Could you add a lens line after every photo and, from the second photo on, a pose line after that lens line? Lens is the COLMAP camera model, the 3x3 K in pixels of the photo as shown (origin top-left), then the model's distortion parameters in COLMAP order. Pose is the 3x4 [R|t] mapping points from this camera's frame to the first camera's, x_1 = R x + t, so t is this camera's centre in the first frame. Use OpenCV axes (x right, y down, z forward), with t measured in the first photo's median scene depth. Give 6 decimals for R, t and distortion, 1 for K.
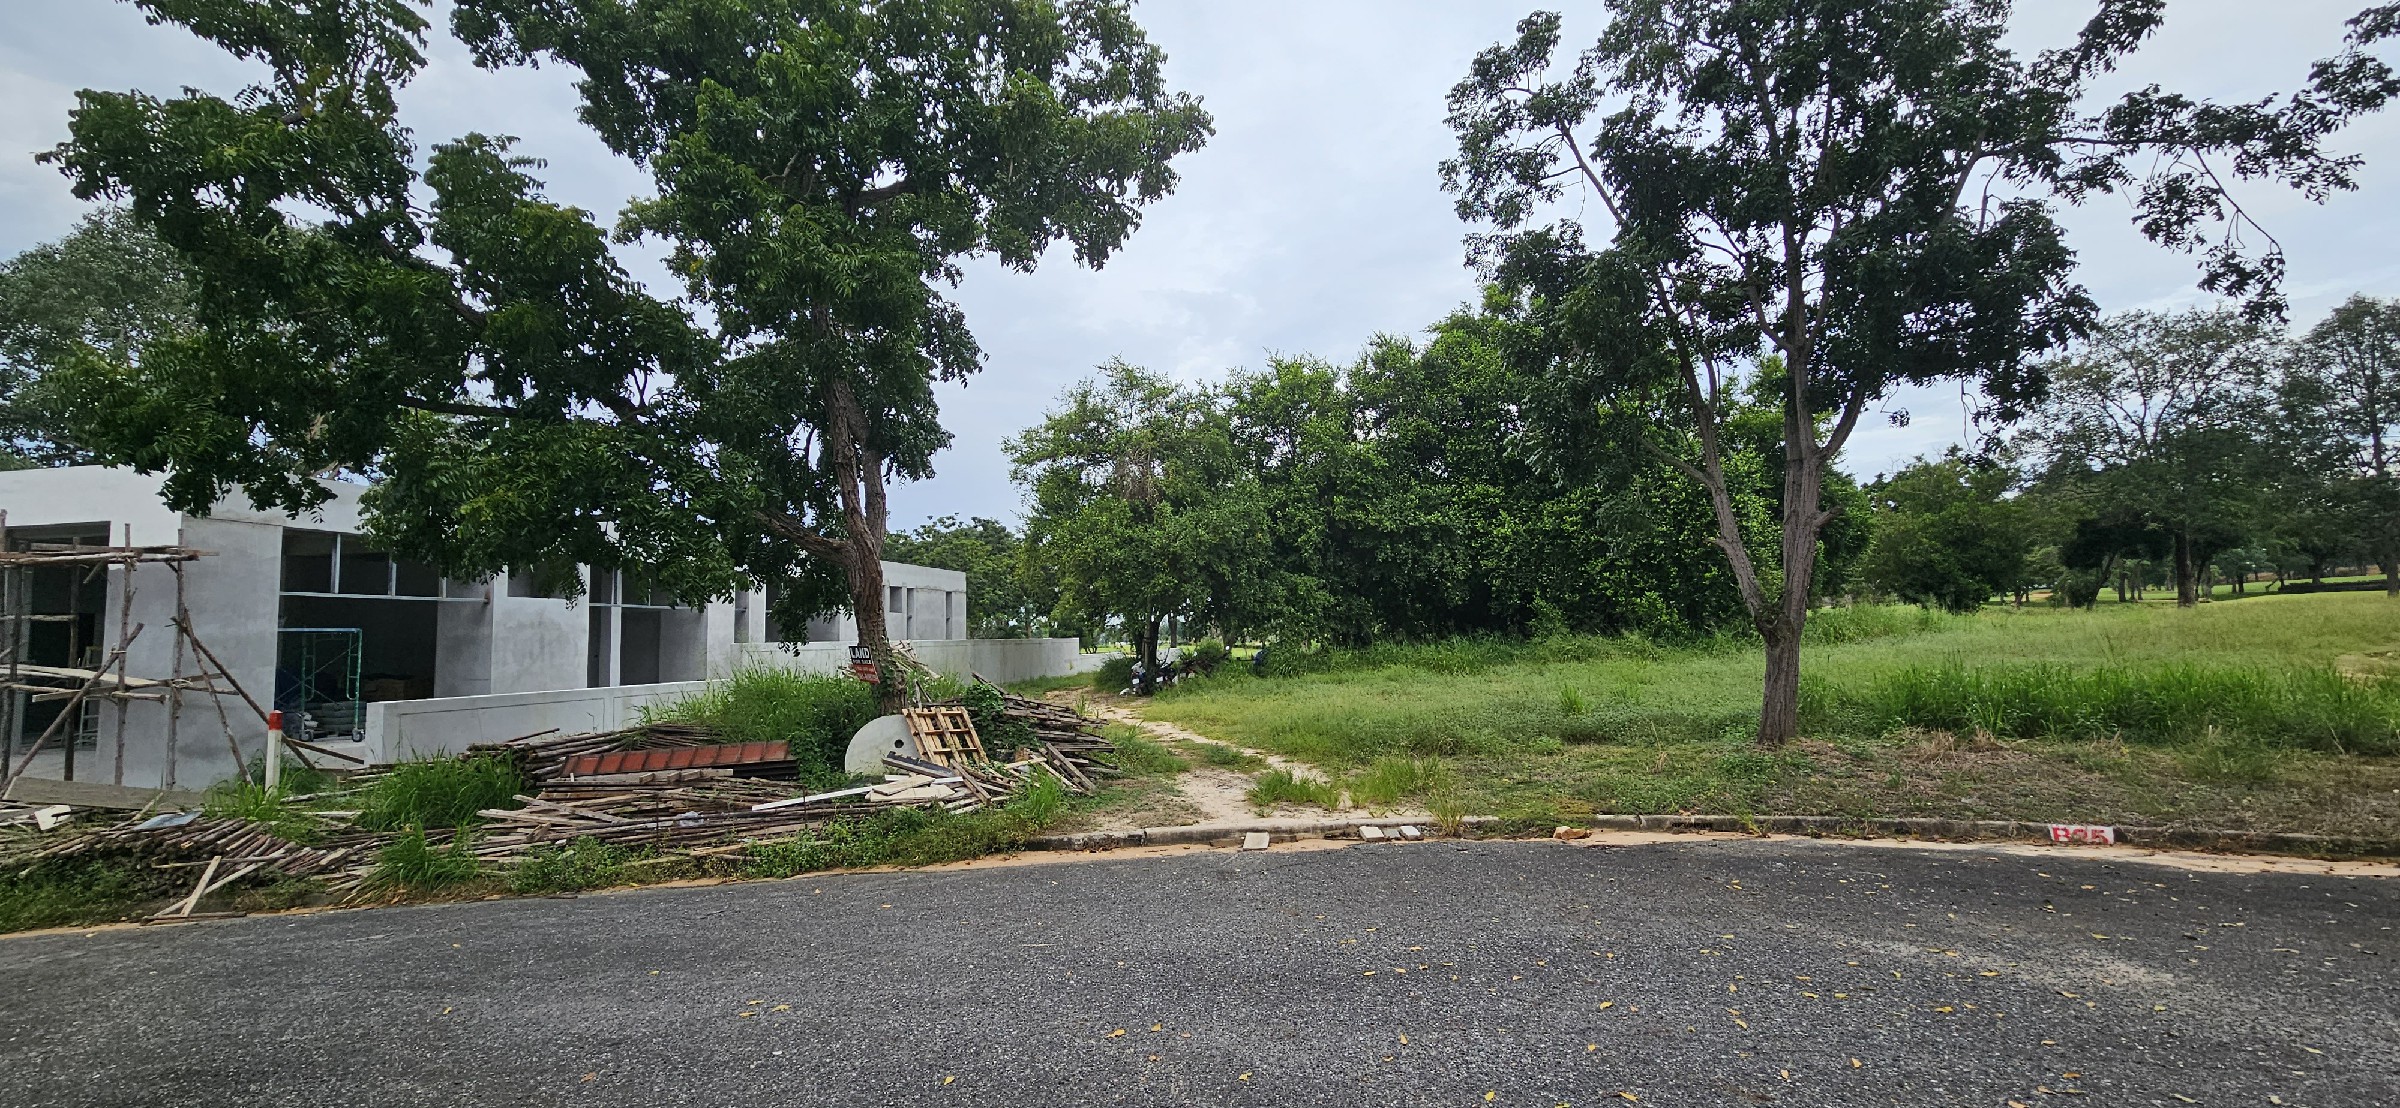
lens RADIAL K [[988.6, 0, 1200.0], [0, 988.6, 554.0], [0, 0, 1]] dist [-0.004764, 0.004866]
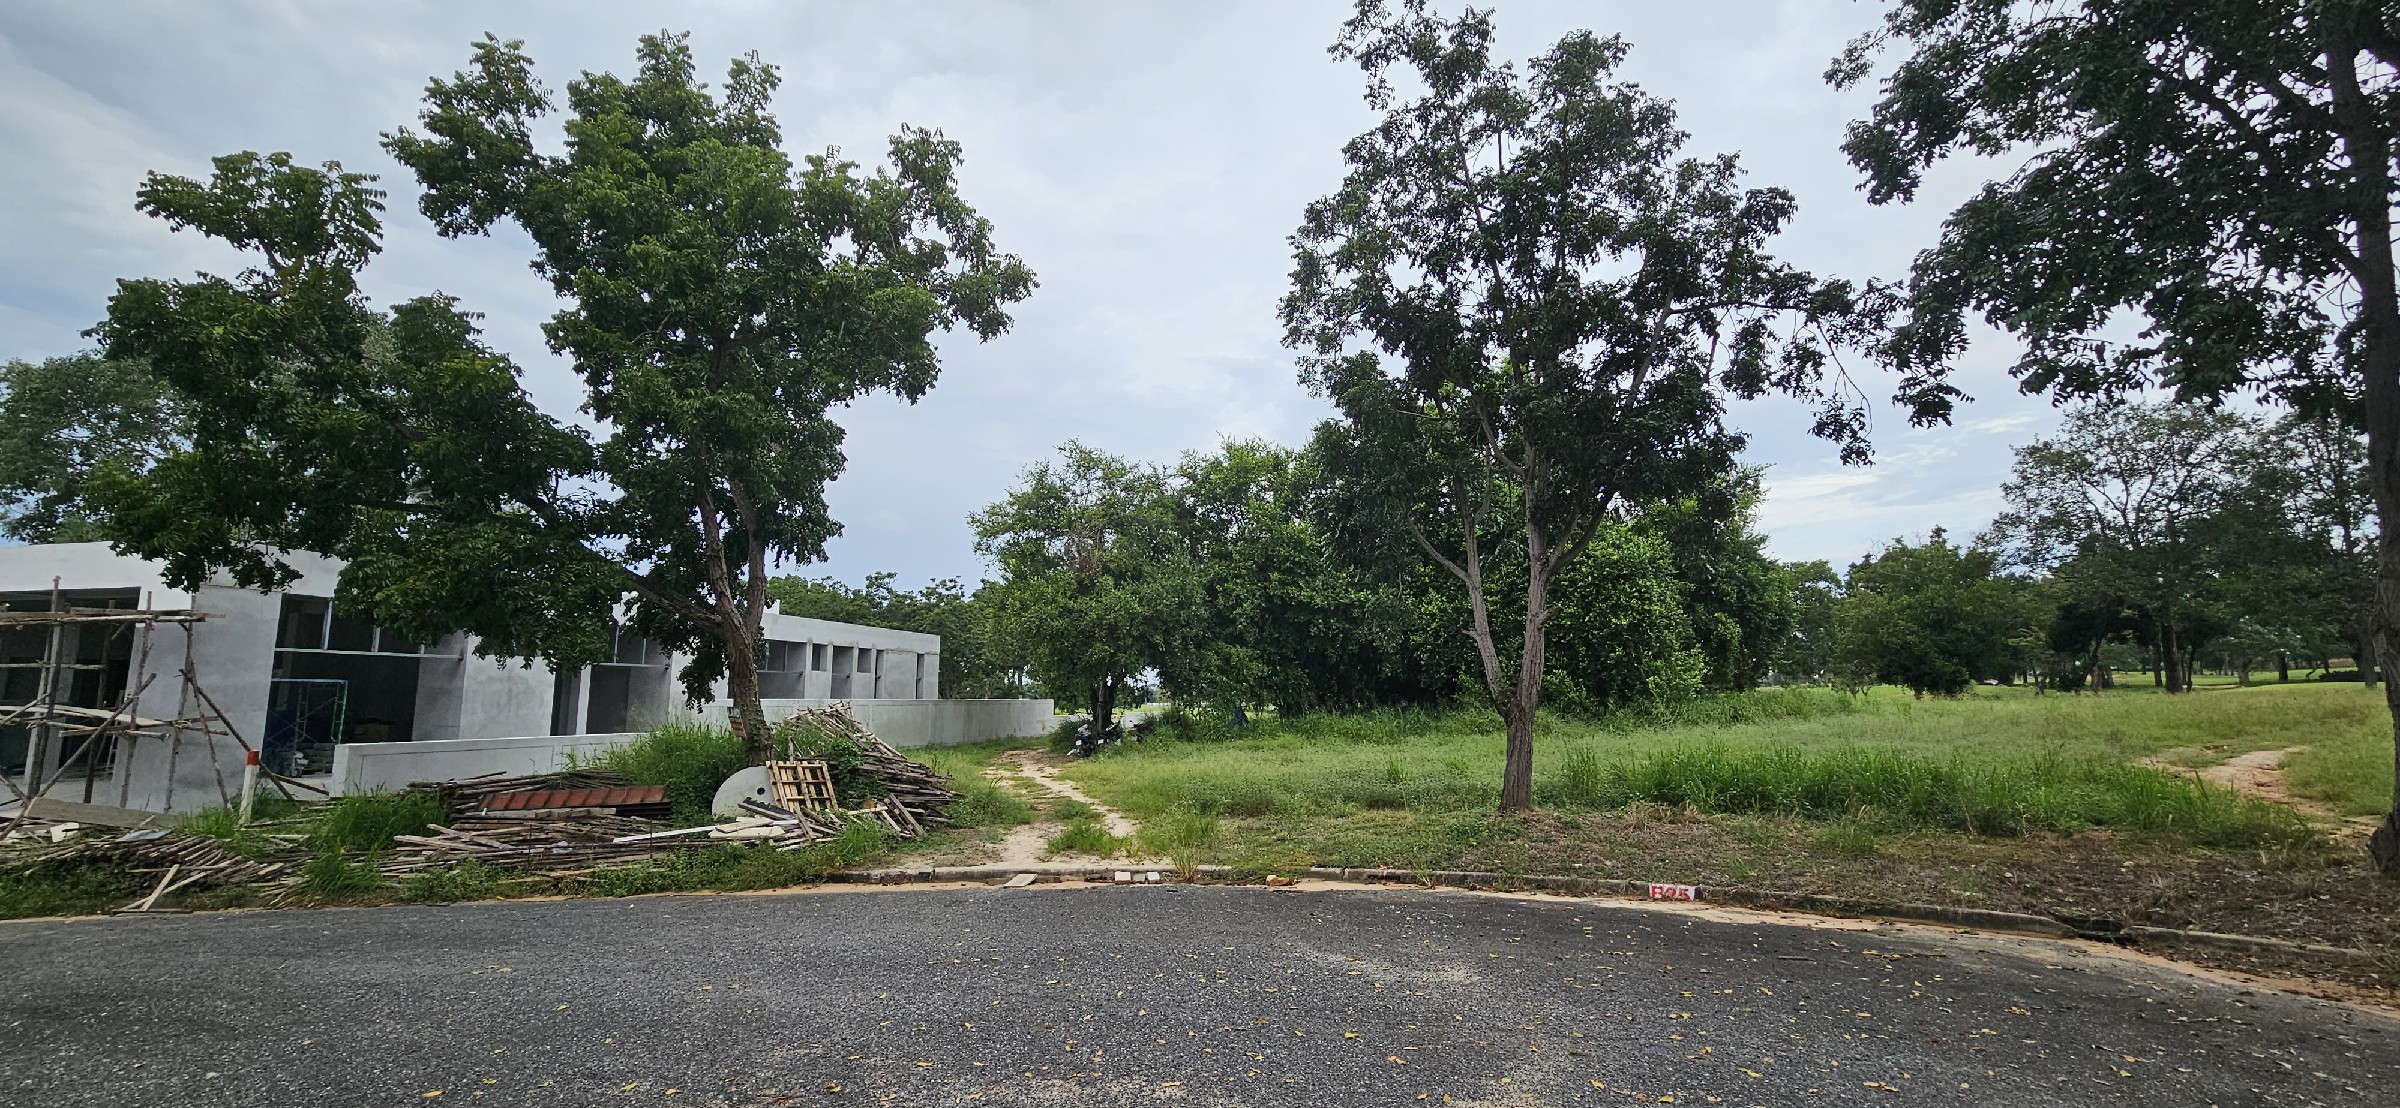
lens RADIAL K [[988.6, 0, 1200.0], [0, 988.6, 554.0], [0, 0, 1]] dist [-0.004764, 0.004866]
pose [[0.999072, 0.018131, -0.039069, 0.247902], [-0.020525, 0.997880, -0.061762, -0.026801], [0.037866, 0.062507, 0.997326, -0.164225]]
